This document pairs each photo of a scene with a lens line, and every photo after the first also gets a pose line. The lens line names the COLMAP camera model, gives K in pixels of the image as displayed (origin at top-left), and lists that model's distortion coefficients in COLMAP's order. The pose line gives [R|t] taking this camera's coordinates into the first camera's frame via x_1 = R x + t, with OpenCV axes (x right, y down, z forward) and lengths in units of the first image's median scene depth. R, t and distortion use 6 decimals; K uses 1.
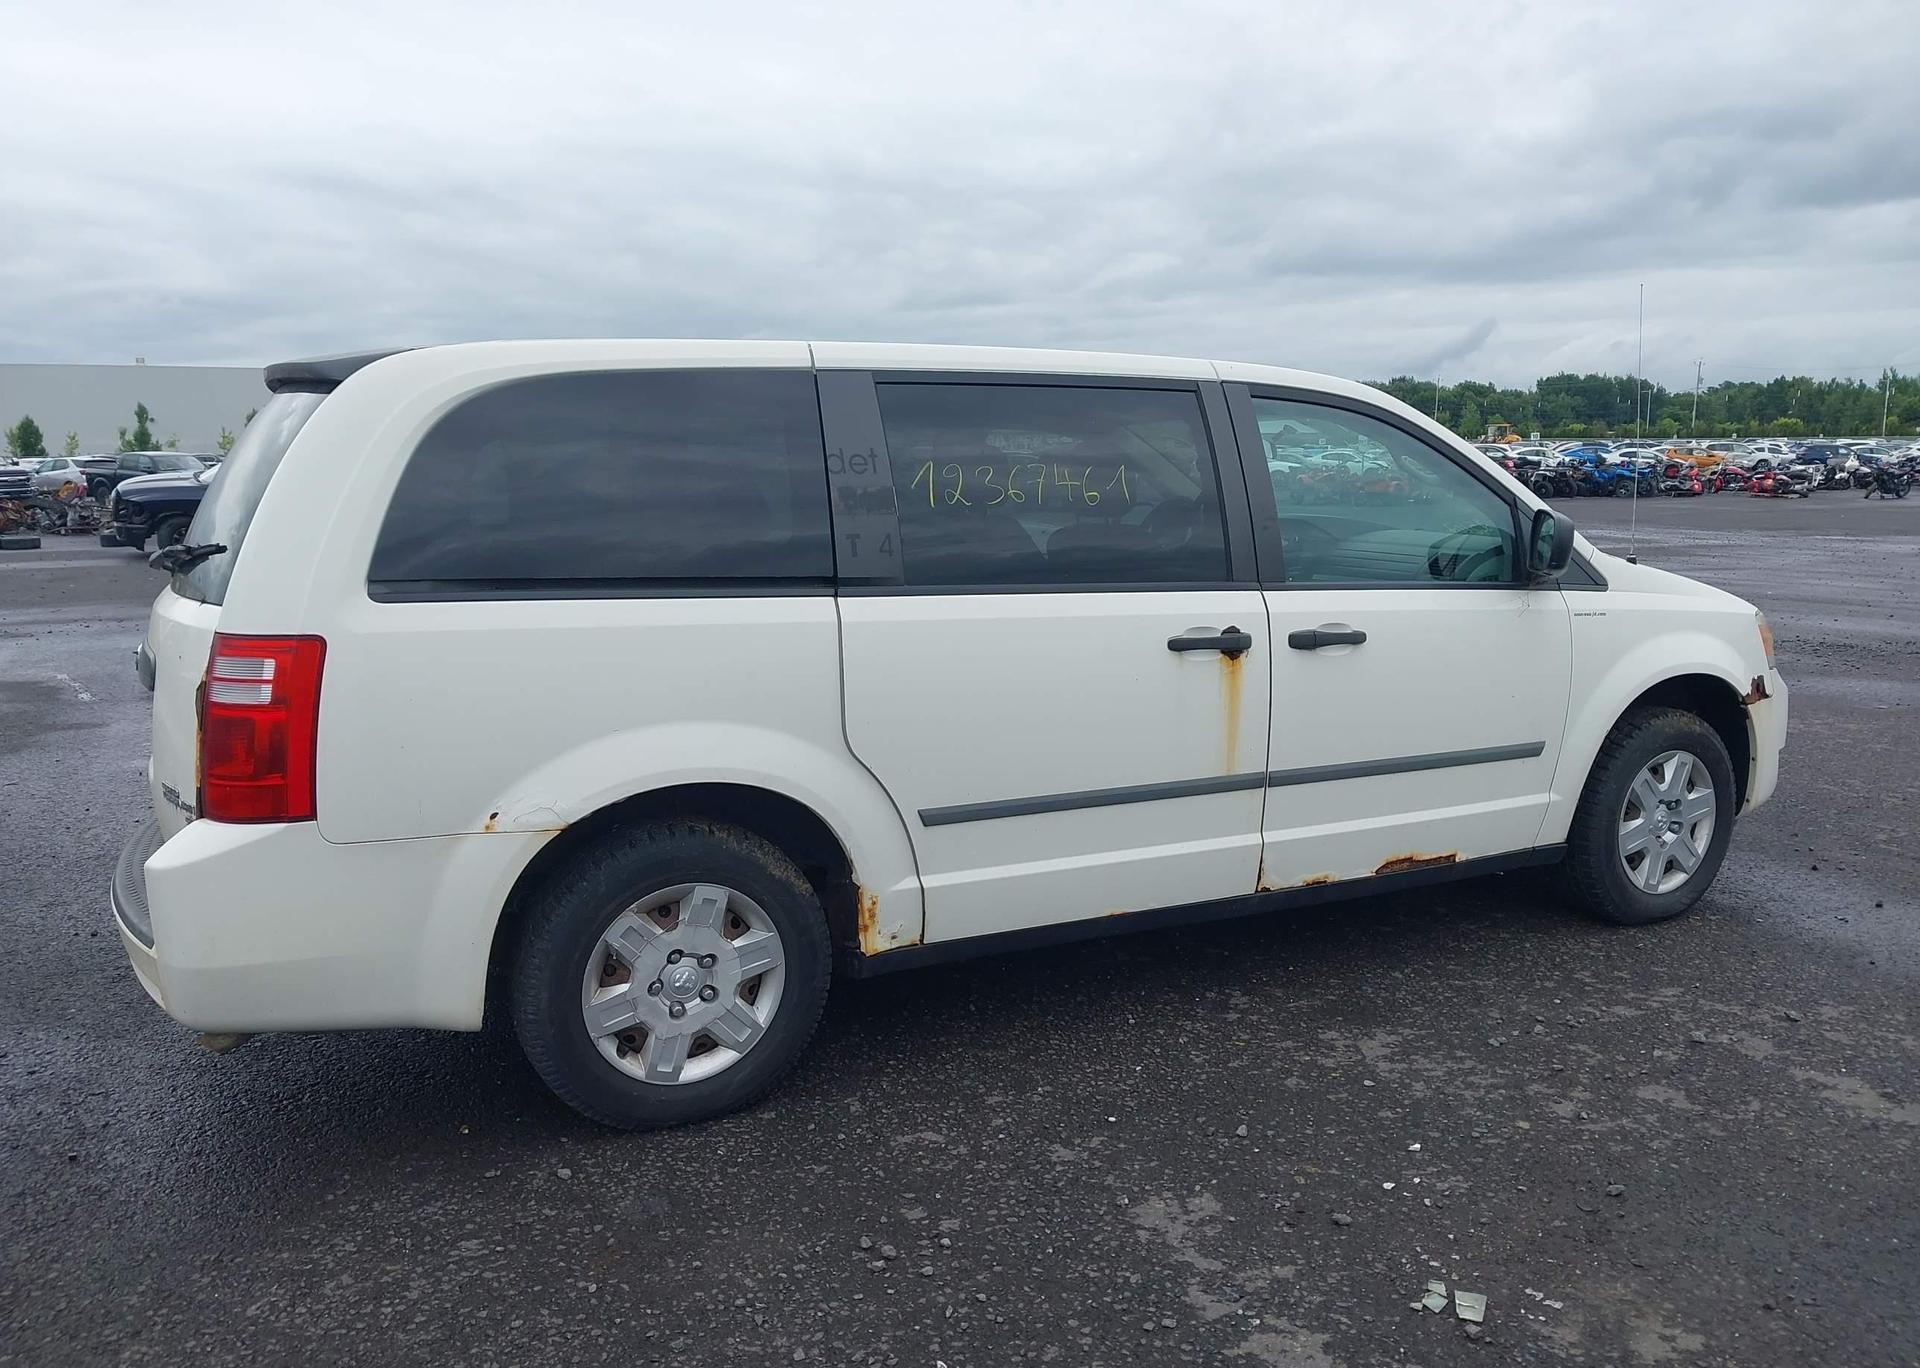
lens RADIAL K [[1496.5, 0, 962.3], [0, 1496.5, 683.6], [0, 0, 1]] dist [0.020793, -0.035698]
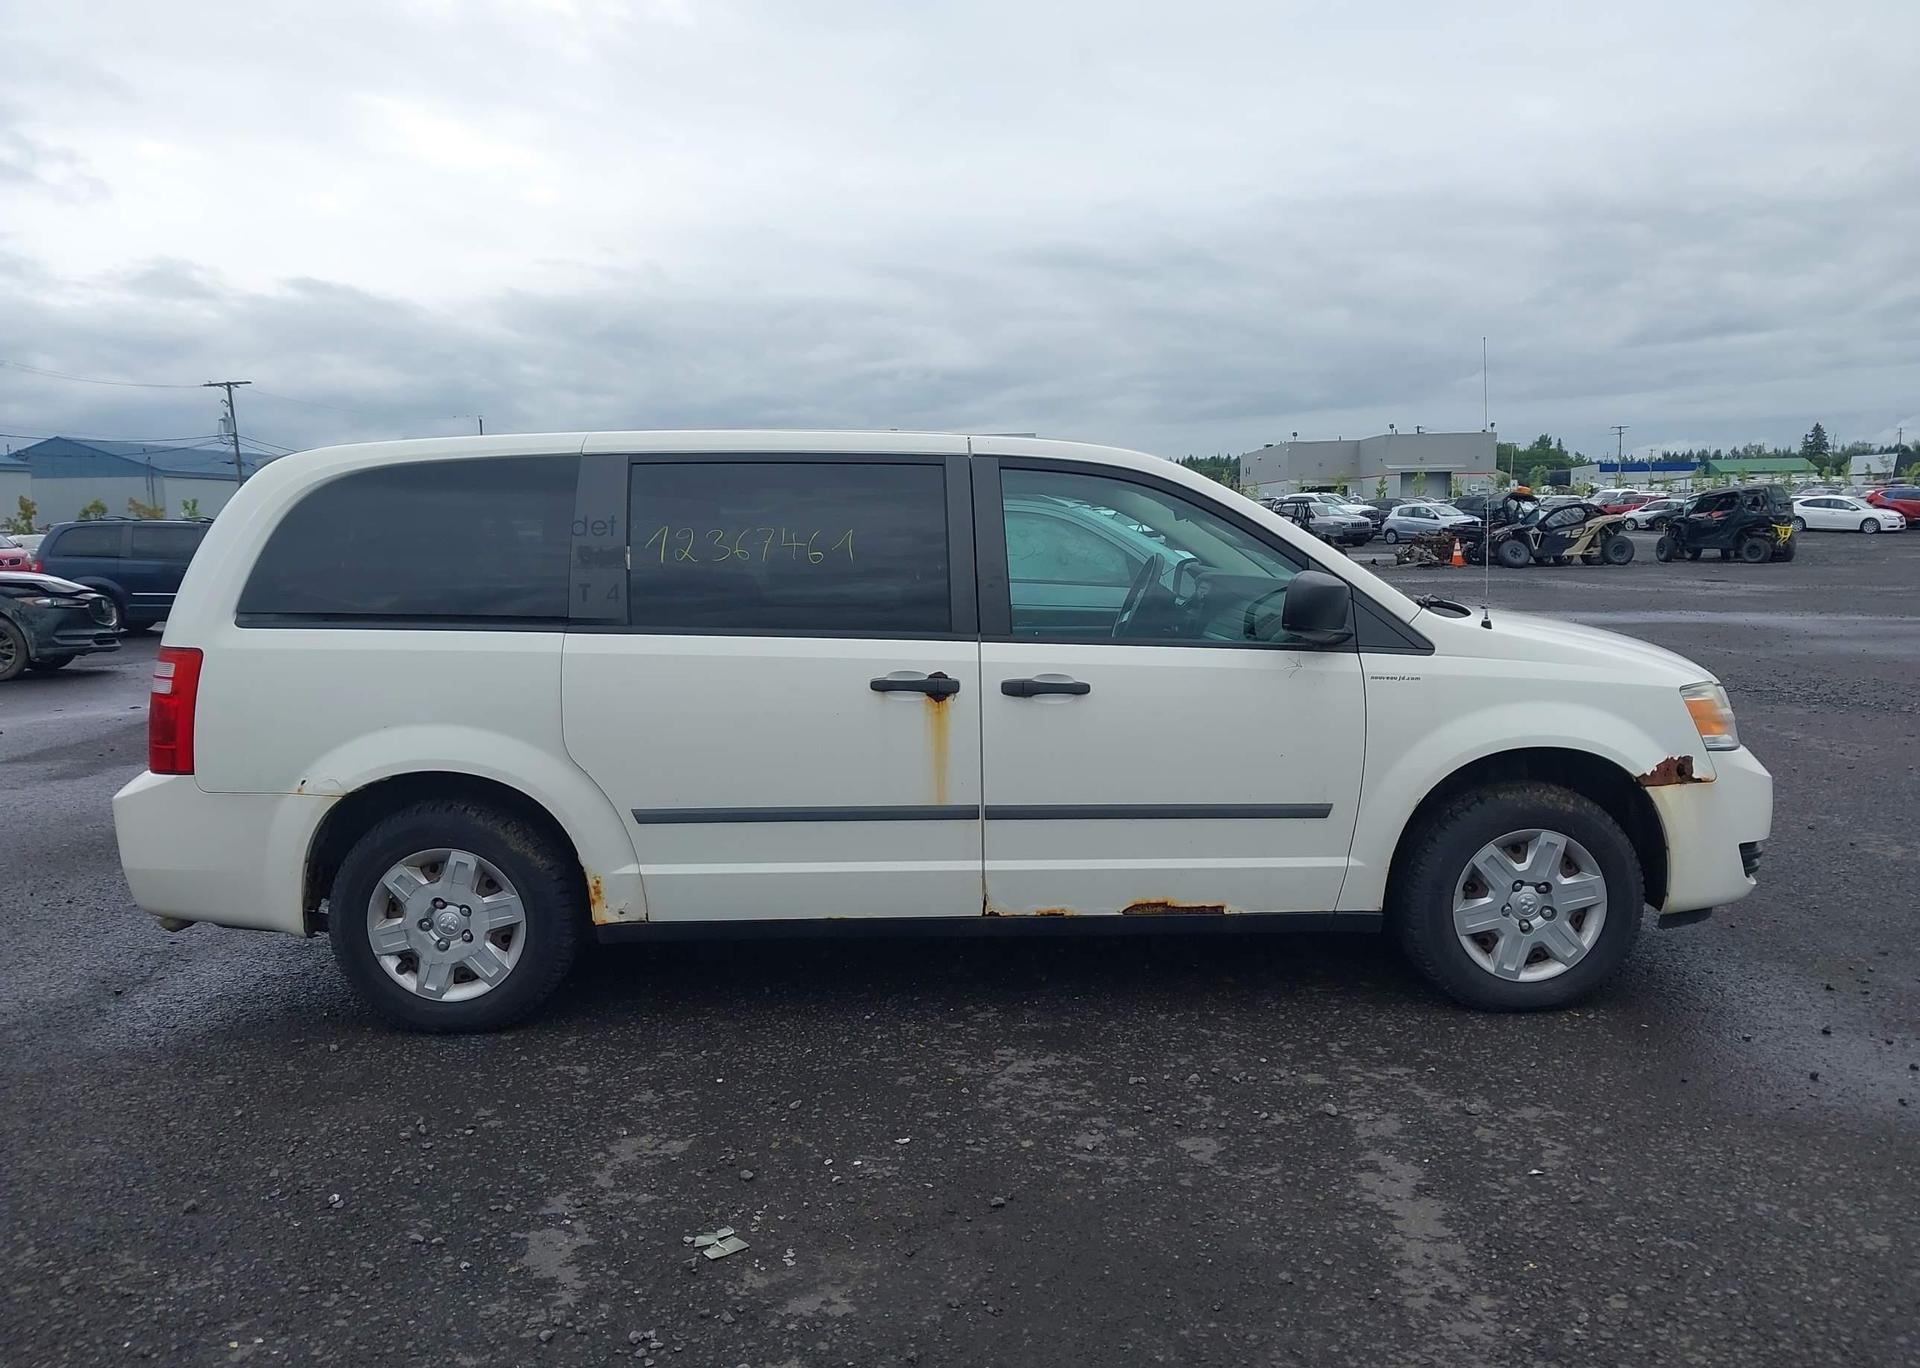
lens RADIAL K [[1496.5, 0, 964.9], [0, 1496.5, 688.9], [0, 0, 1]] dist [0.020793, -0.035698]
pose [[0.898978, 0.042918, -0.435887, 0.736933], [-0.056056, 0.998277, -0.017318, -0.007924], [0.434392, 0.040003, 0.899835, 0.007424]]
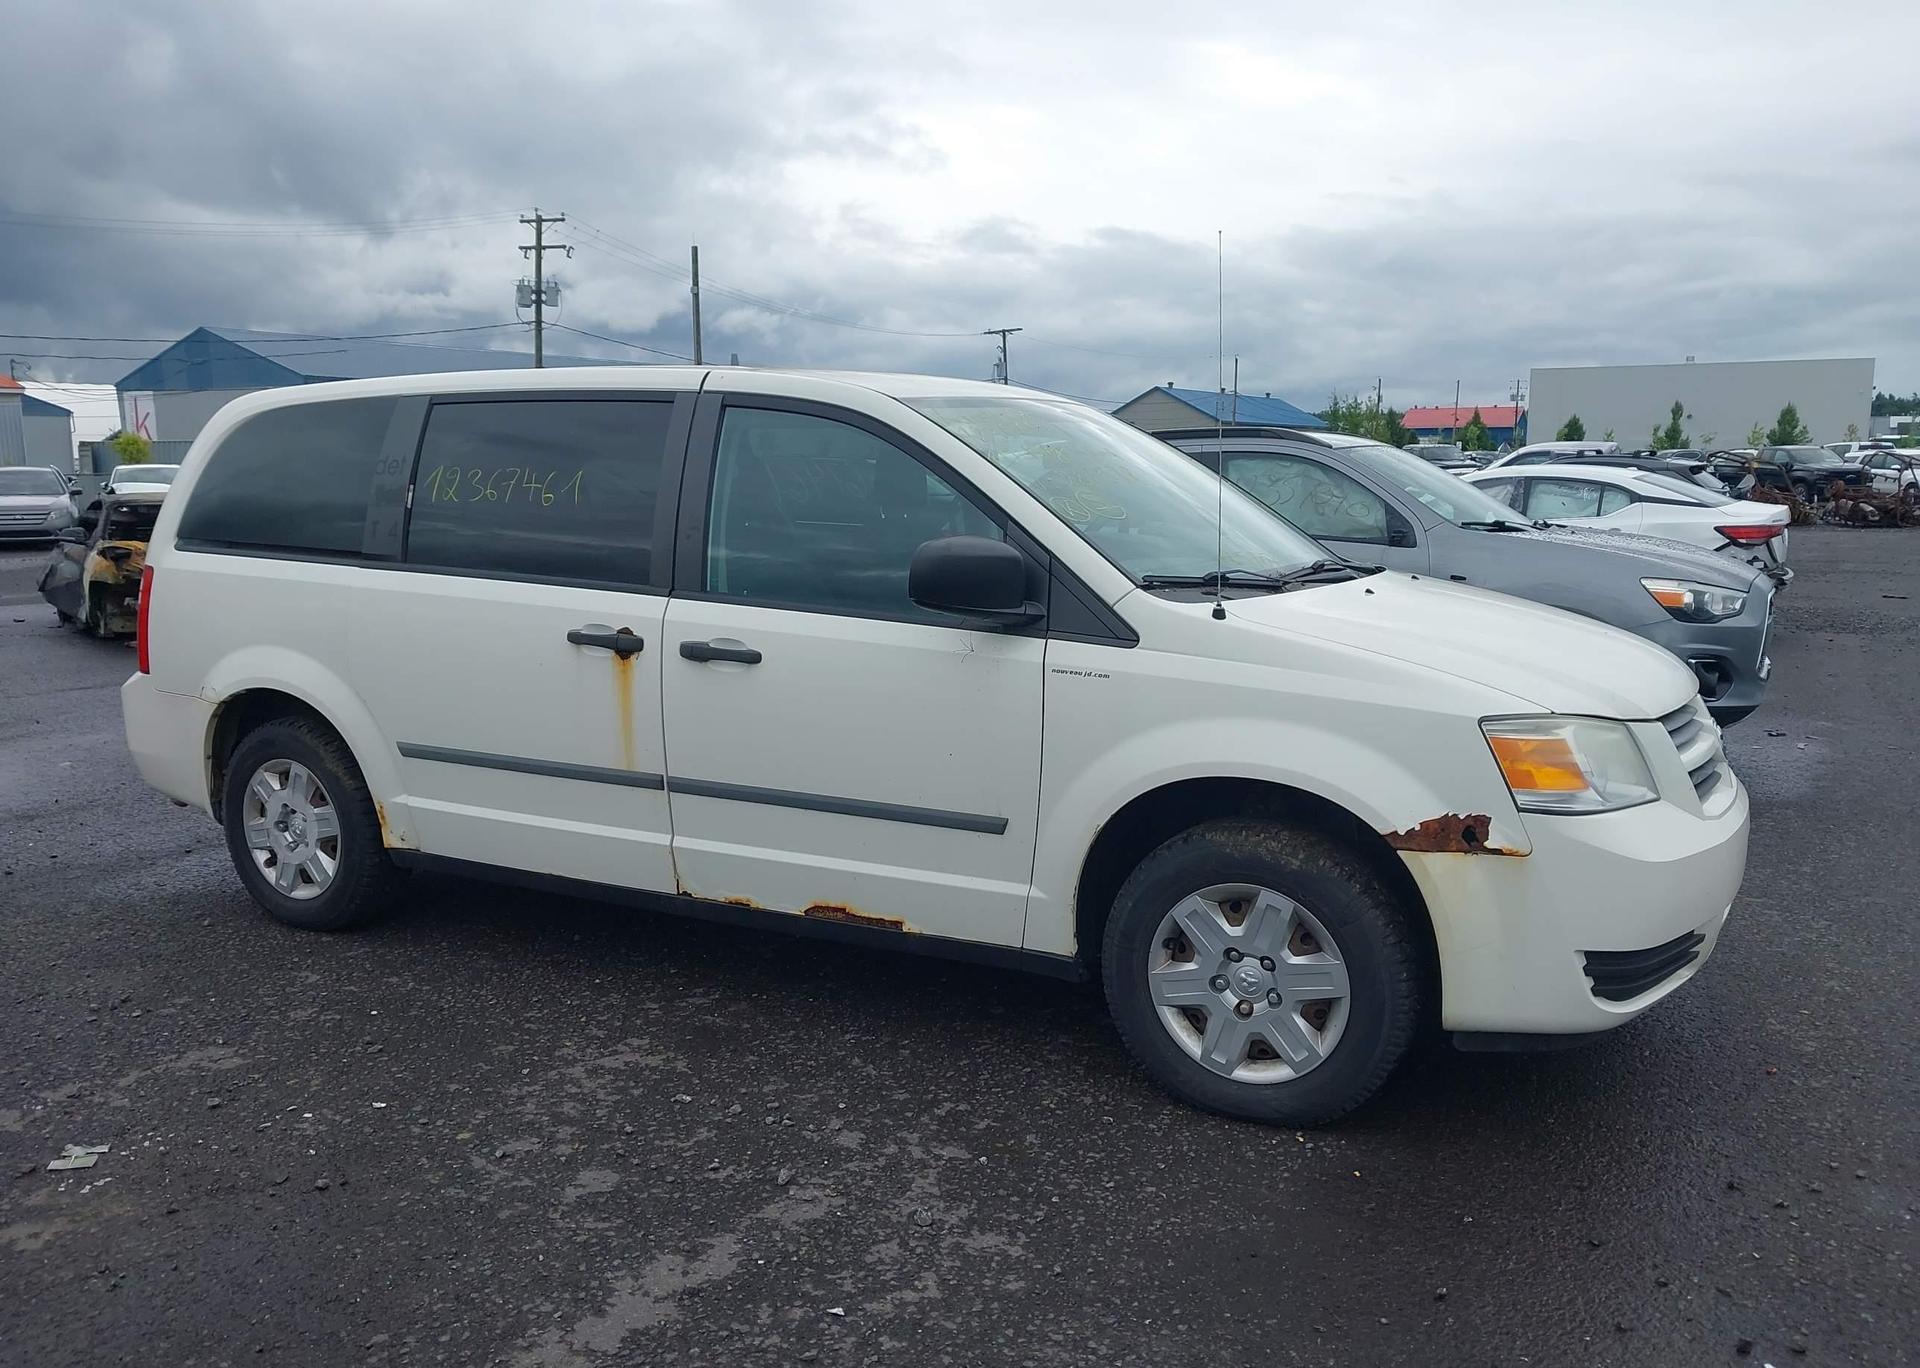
lens RADIAL K [[1496.5, 0, 970.3], [0, 1496.5, 693.1], [0, 0, 1]] dist [0.020793, -0.035698]
pose [[0.585496, 0.128652, -0.800402, 1.252833], [-0.121507, 0.990101, 0.070261, -0.103103], [0.801517, 0.056117, 0.595332, 0.617718]]
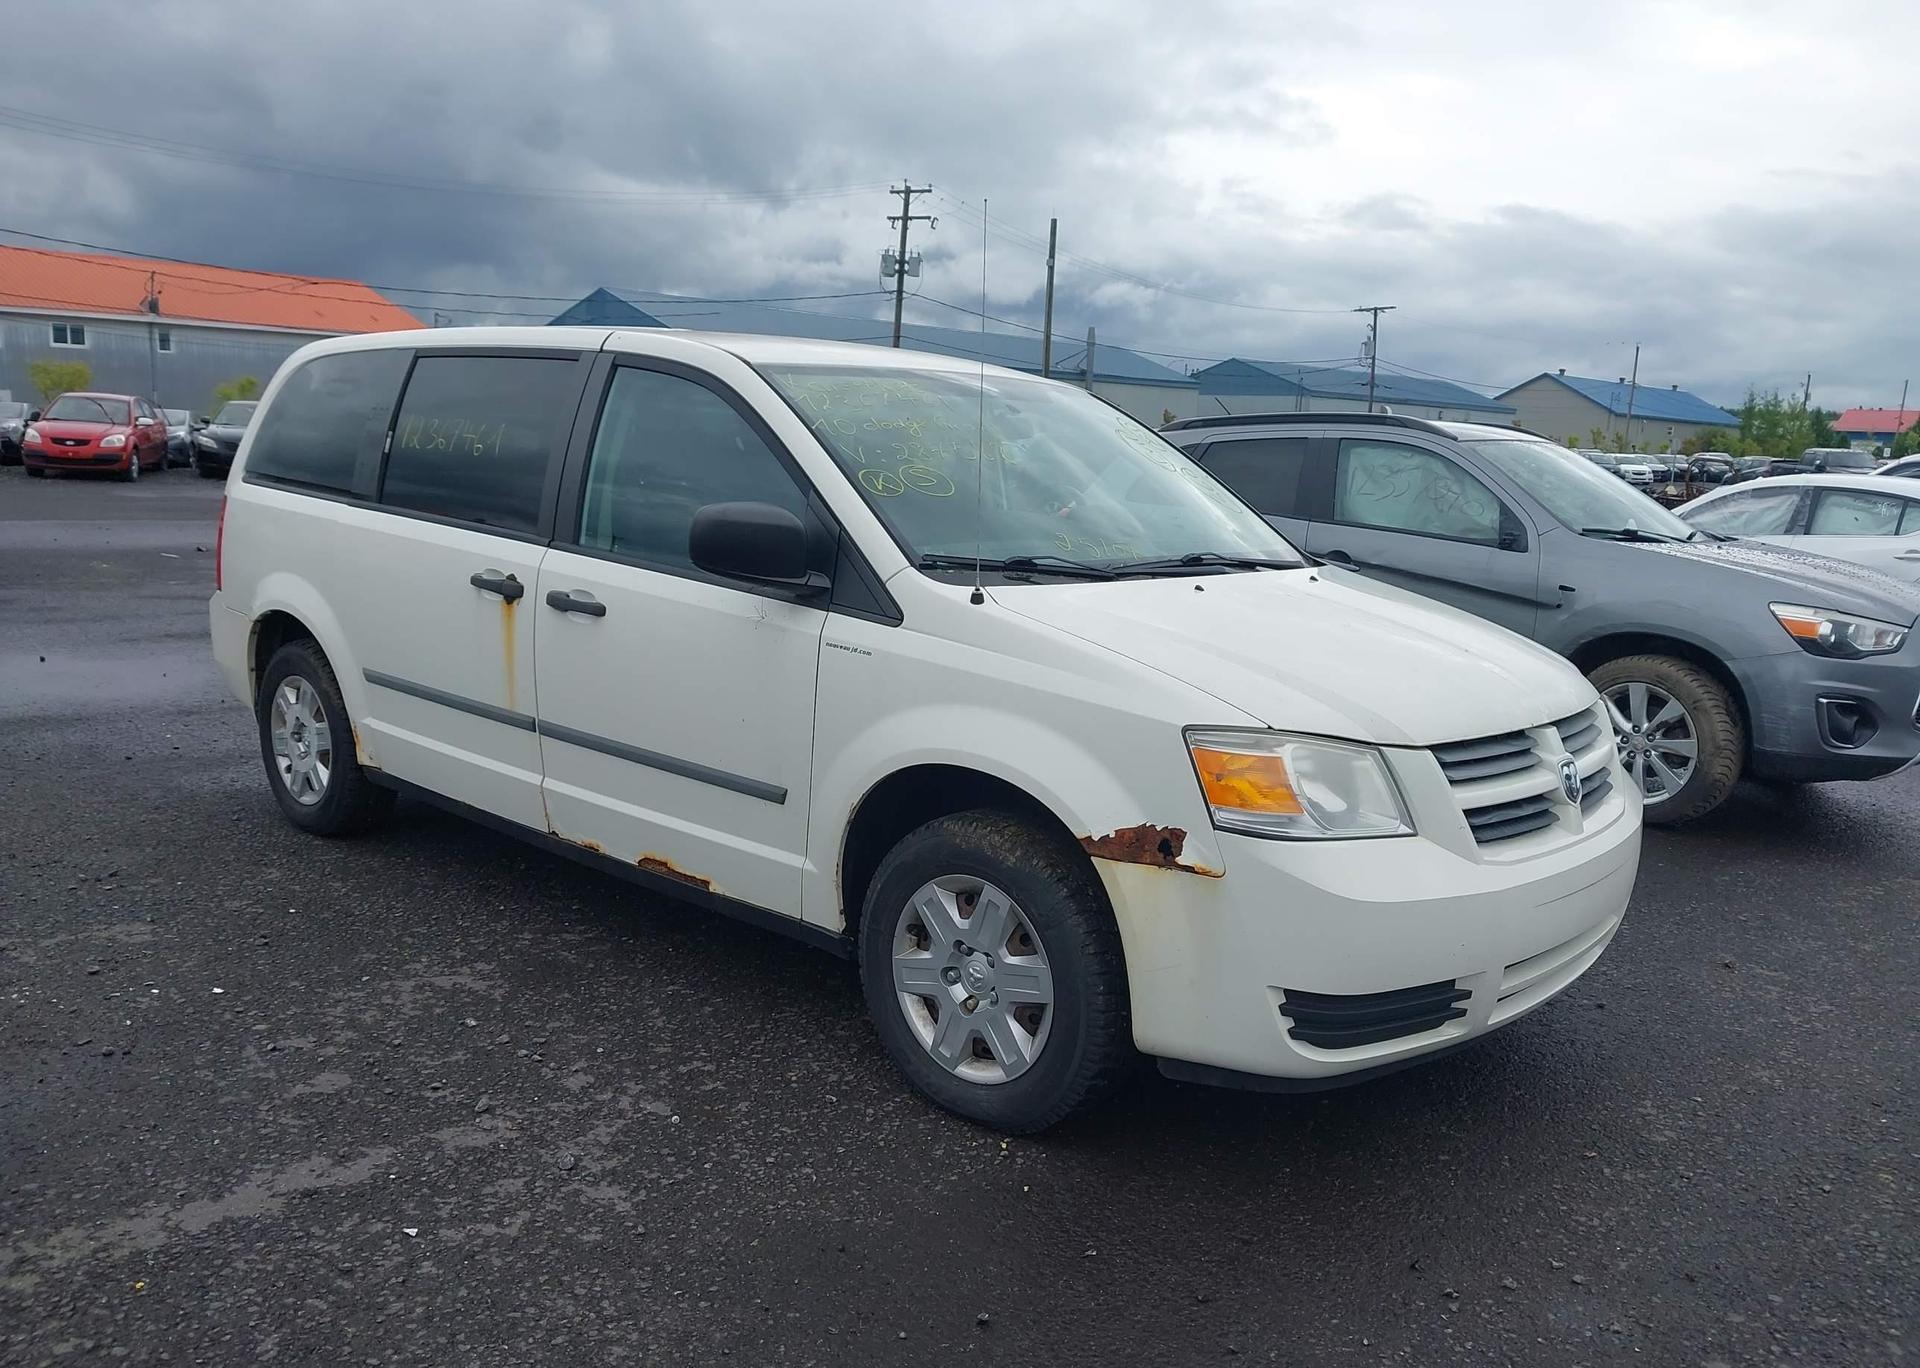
lens RADIAL K [[1496.5, 0, 969.1], [0, 1496.5, 686.2], [0, 0, 1]] dist [0.020793, -0.035698]
pose [[0.375797, 0.178231, -0.909401, 1.423851], [-0.181042, 0.976542, 0.116576, -0.158651], [0.908846, 0.120831, 0.399248, 0.942553]]
